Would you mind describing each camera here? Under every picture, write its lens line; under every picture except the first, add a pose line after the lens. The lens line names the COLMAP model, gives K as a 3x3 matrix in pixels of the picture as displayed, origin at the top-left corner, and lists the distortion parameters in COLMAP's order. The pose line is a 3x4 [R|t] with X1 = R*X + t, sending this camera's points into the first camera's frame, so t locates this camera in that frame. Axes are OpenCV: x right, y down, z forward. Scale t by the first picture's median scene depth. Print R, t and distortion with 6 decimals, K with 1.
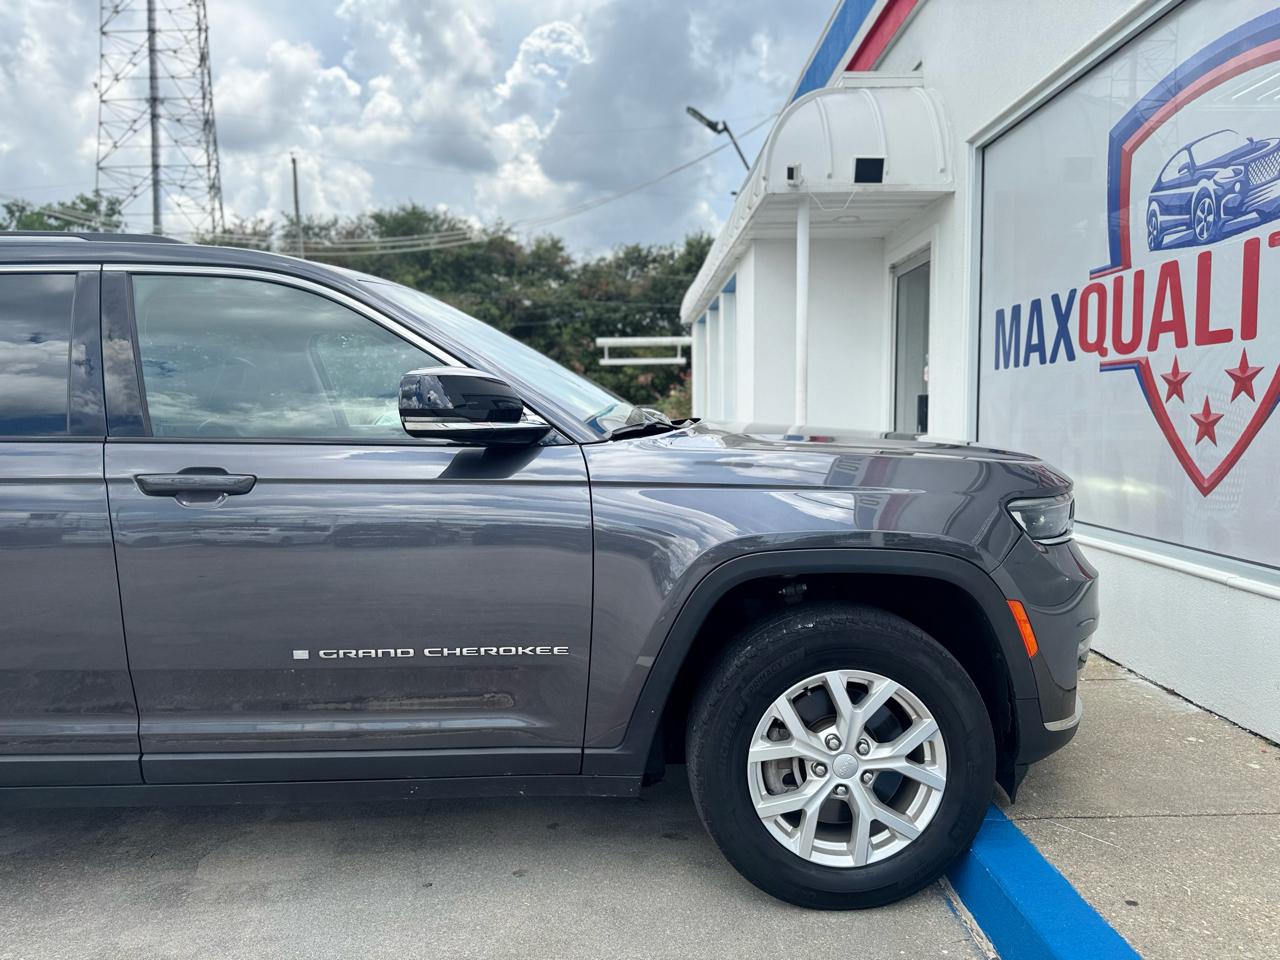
lens RADIAL K [[909.4, 0, 638.9], [0, 909.4, 482.6], [0, 0, 1]] dist [0.037745, -0.047857]
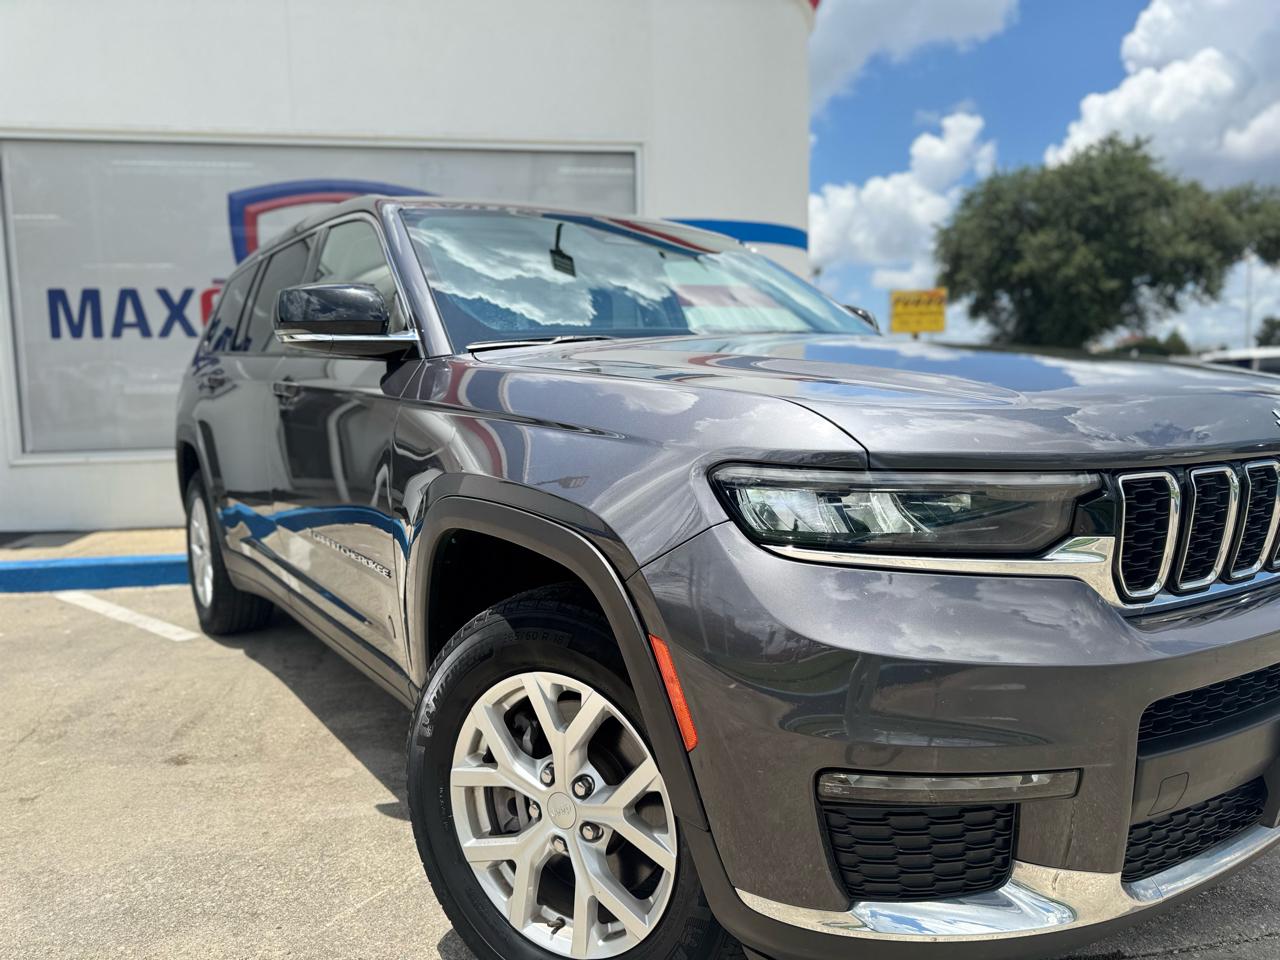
lens RADIAL K [[909.4, 0, 649.9], [0, 909.4, 490.4], [0, 0, 1]] dist [0.037745, -0.047857]
pose [[-0.159882, -0.093188, 0.982728, -1.232698], [0.095984, 0.989349, 0.109432, 0.019444], [-0.982459, 0.111823, -0.149234, 0.604087]]
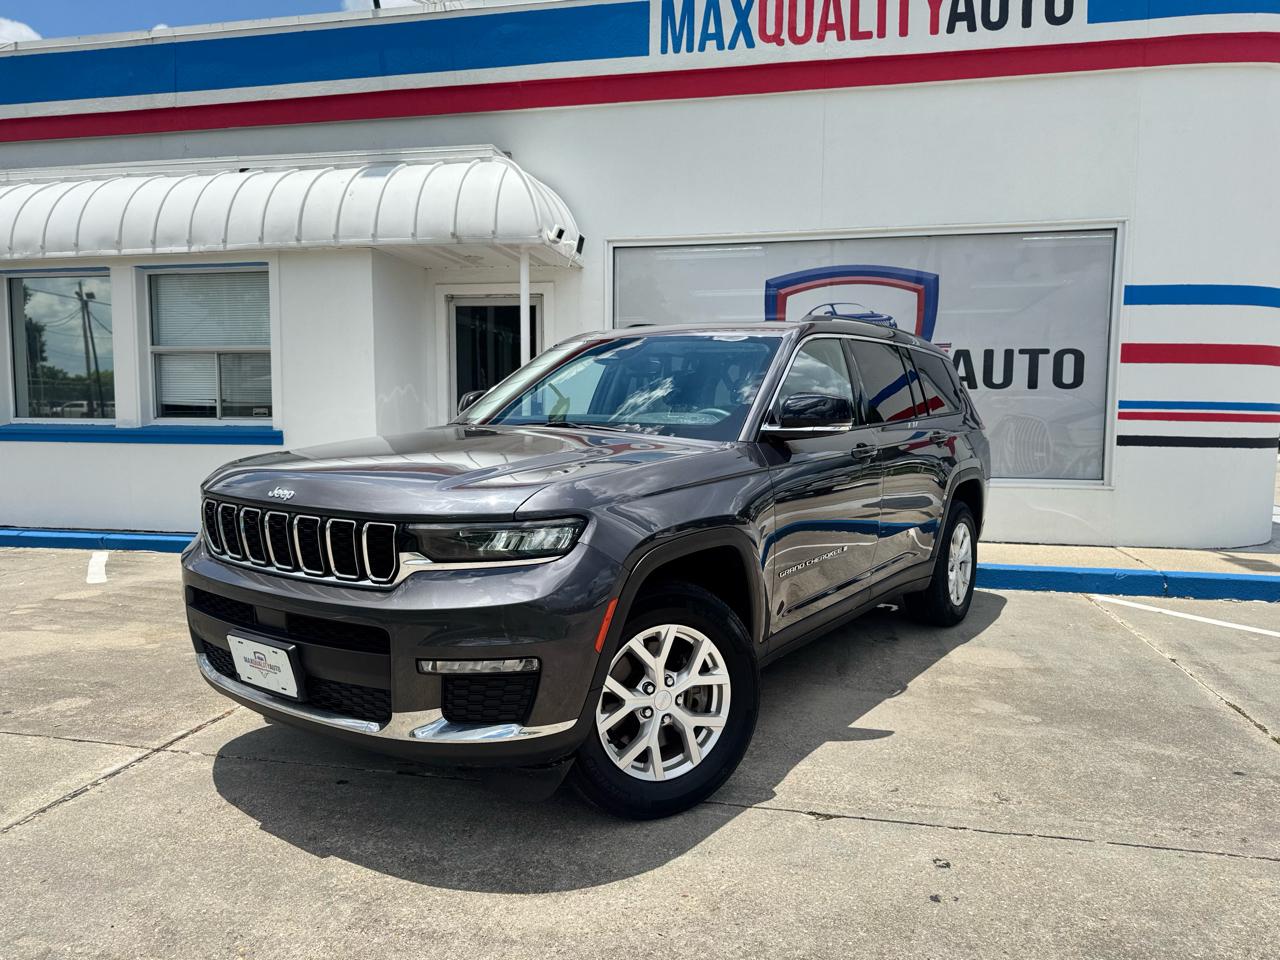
lens RADIAL K [[909.4, 0, 636.2], [0, 909.4, 485.5], [0, 0, 1]] dist [0.037745, -0.047857]
pose [[0.217993, -0.063208, 0.973901, -1.618303], [0.062925, 0.996734, 0.050605, -0.047938], [-0.973920, 0.050251, 0.221259, 0.891601]]
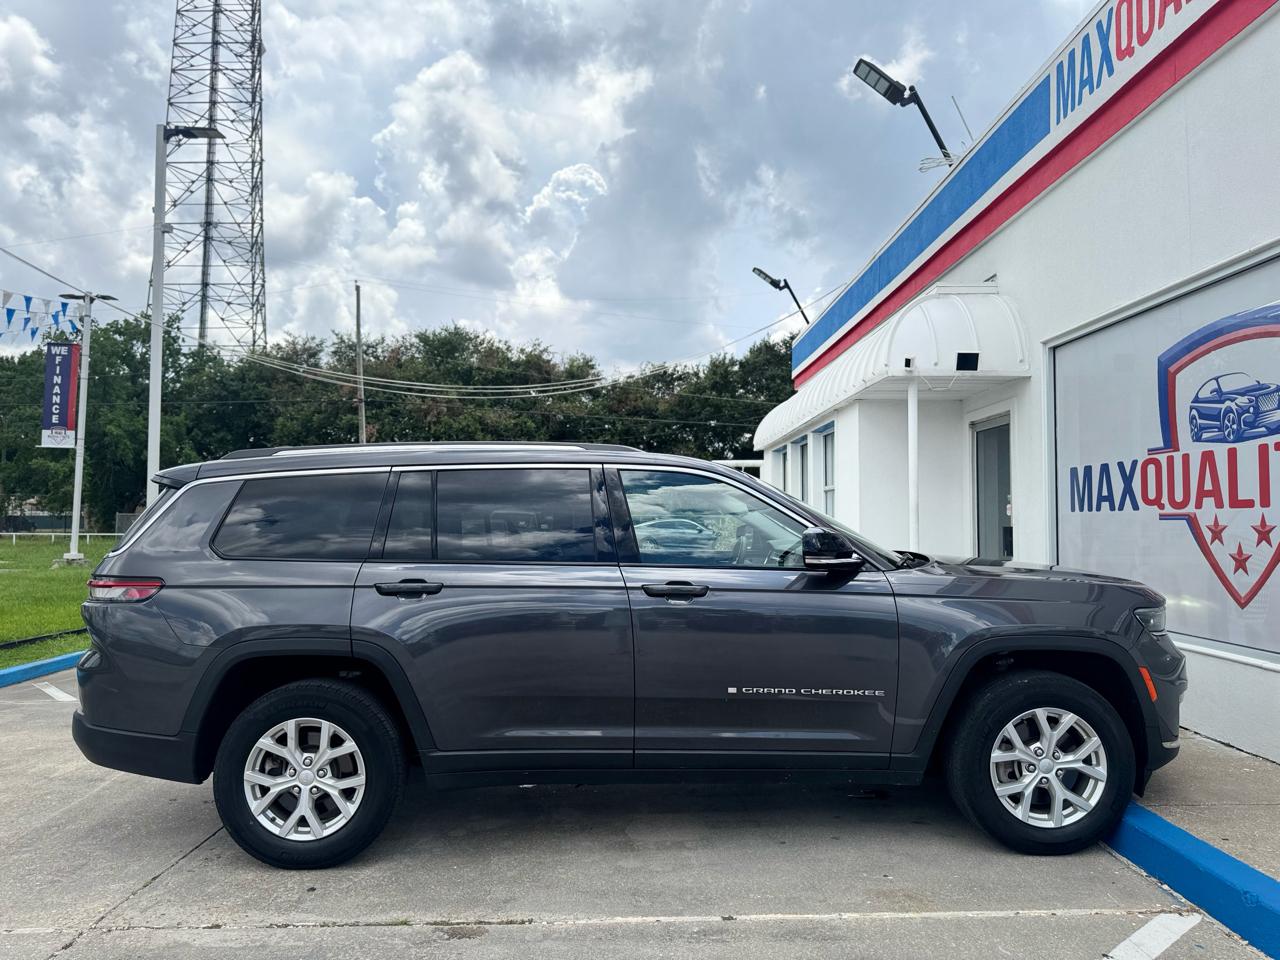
lens RADIAL K [[909.4, 0, 639.5], [0, 909.4, 478.3], [0, 0, 1]] dist [0.037745, -0.047857]
pose [[0.999894, 0.013592, -0.005269, -0.316194], [-0.014134, 0.992410, -0.122161, -0.000206], [0.003569, 0.122222, 0.992496, -0.449557]]
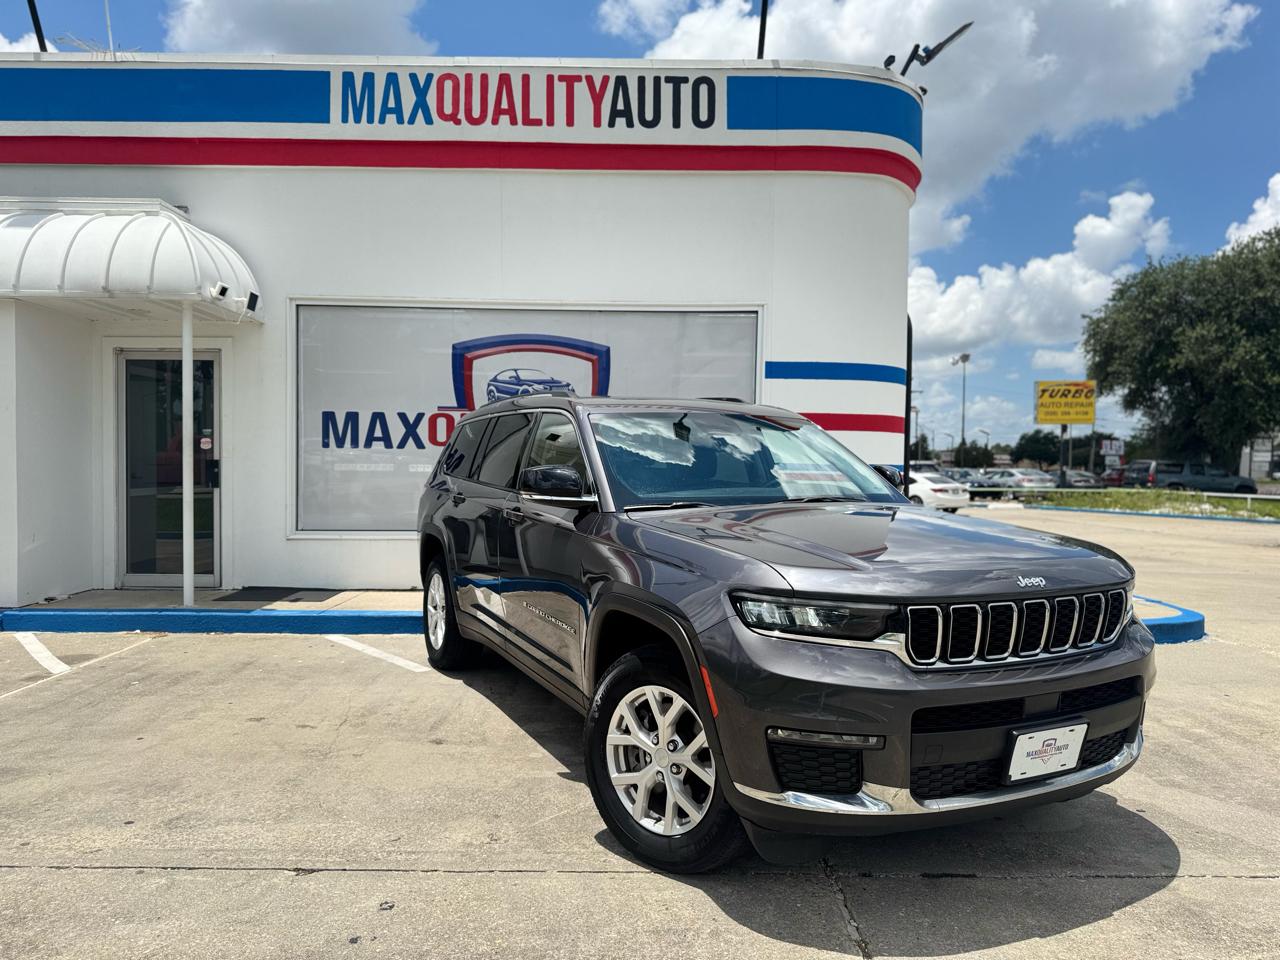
lens RADIAL K [[909.4, 0, 644.6], [0, 909.4, 486.1], [0, 0, 1]] dist [0.037745, -0.047857]
pose [[0.002105, -0.011178, 0.999935, -1.656155], [0.065819, 0.997771, 0.011015, -0.050194], [-0.997829, 0.065792, 0.002836, 0.594558]]
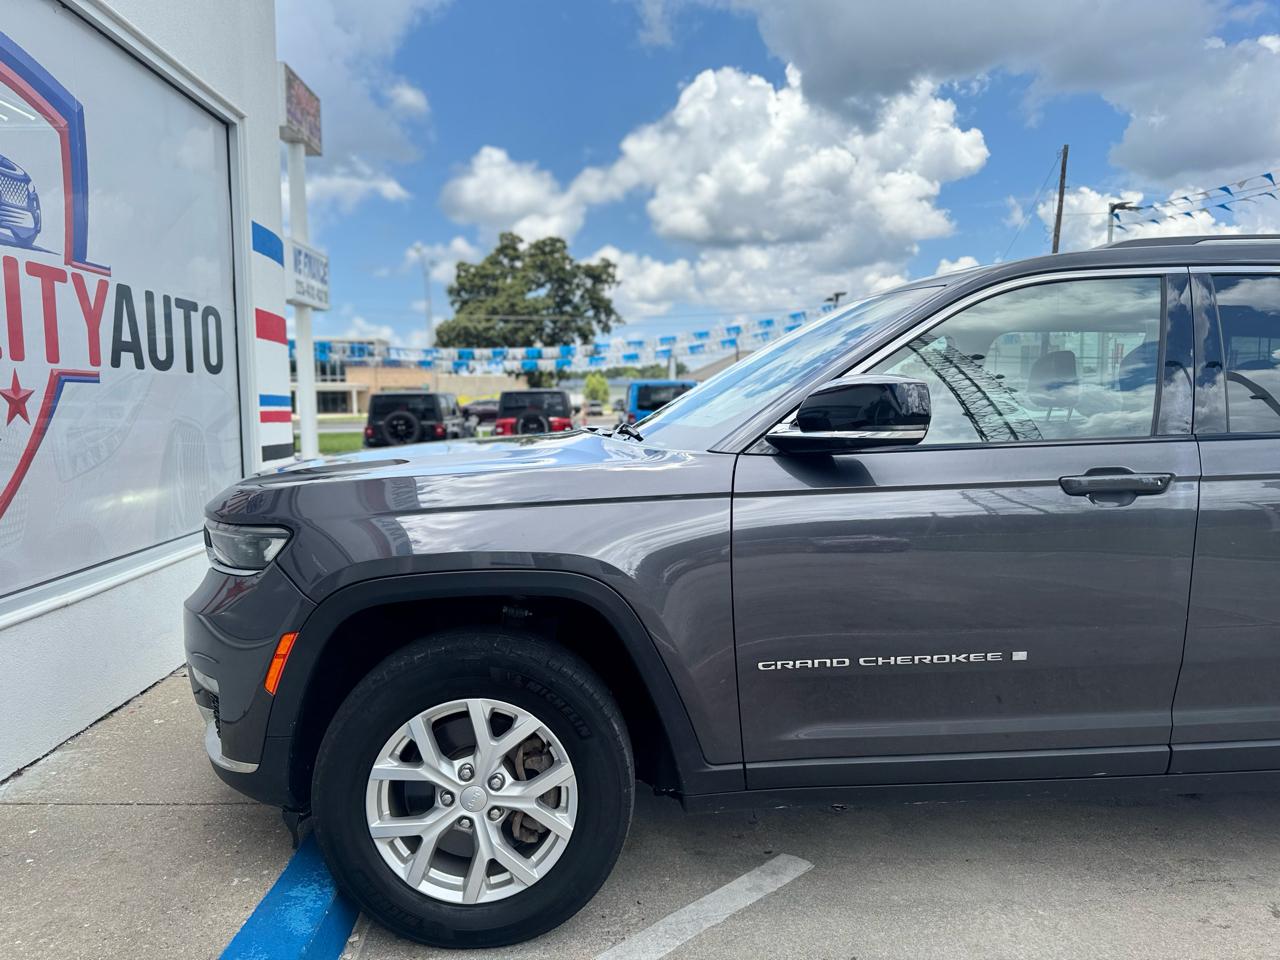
lens RADIAL K [[909.4, 0, 644.9], [0, 909.4, 484.8], [0, 0, 1]] dist [0.037745, -0.047857]
pose [[-0.999218, 0.029879, -0.025914, 0.024446], [0.025242, 0.986177, 0.163760, -0.136725], [0.030449, 0.162978, -0.986160, 1.625207]]
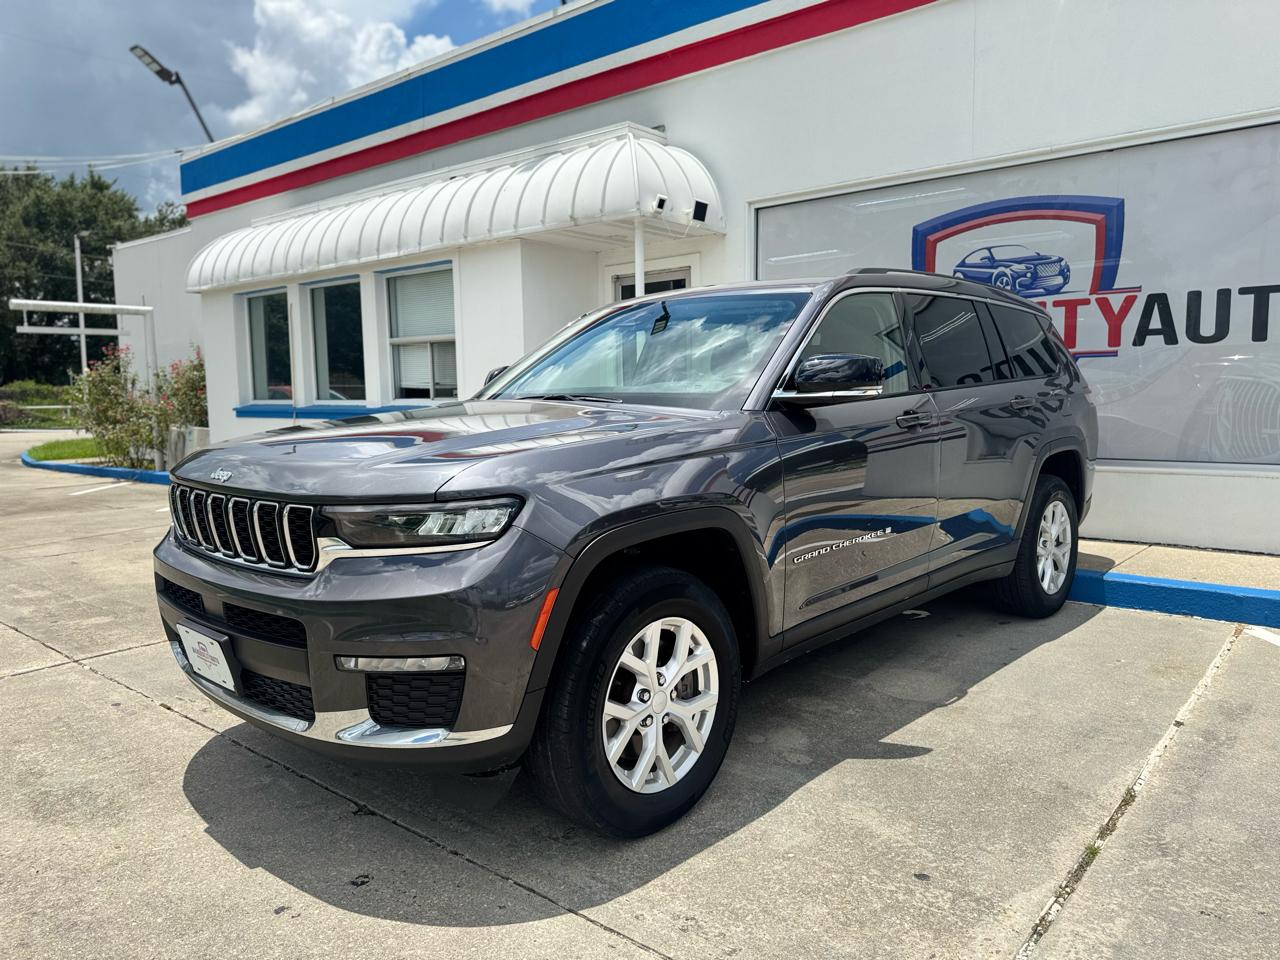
lens RADIAL K [[909.4, 0, 636.1], [0, 909.4, 478.4], [0, 0, 1]] dist [0.037745, -0.047857]
pose [[0.657127, -0.069270, 0.750590, -1.234725], [0.061820, 0.997367, 0.037922, -0.000201], [-0.751240, 0.021482, 0.659679, 0.261830]]
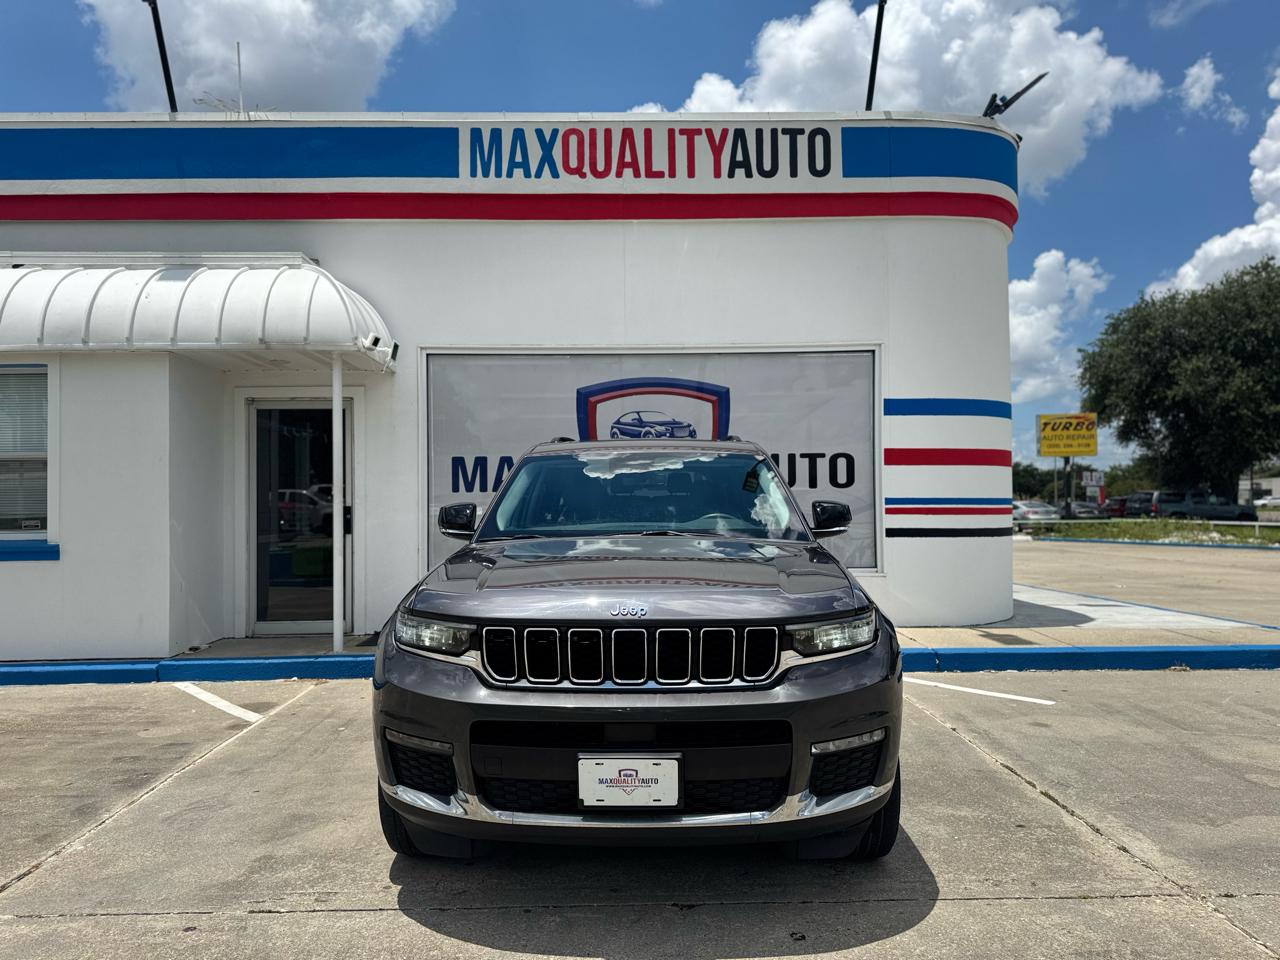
lens RADIAL K [[909.4, 0, 636.2], [0, 909.4, 484.7], [0, 0, 1]] dist [0.037745, -0.047857]
pose [[-0.013254, 0.034338, 0.999322, -1.688015], [0.085519, 0.995787, -0.033083, -0.075785], [-0.996248, 0.085022, -0.016134, 0.949963]]
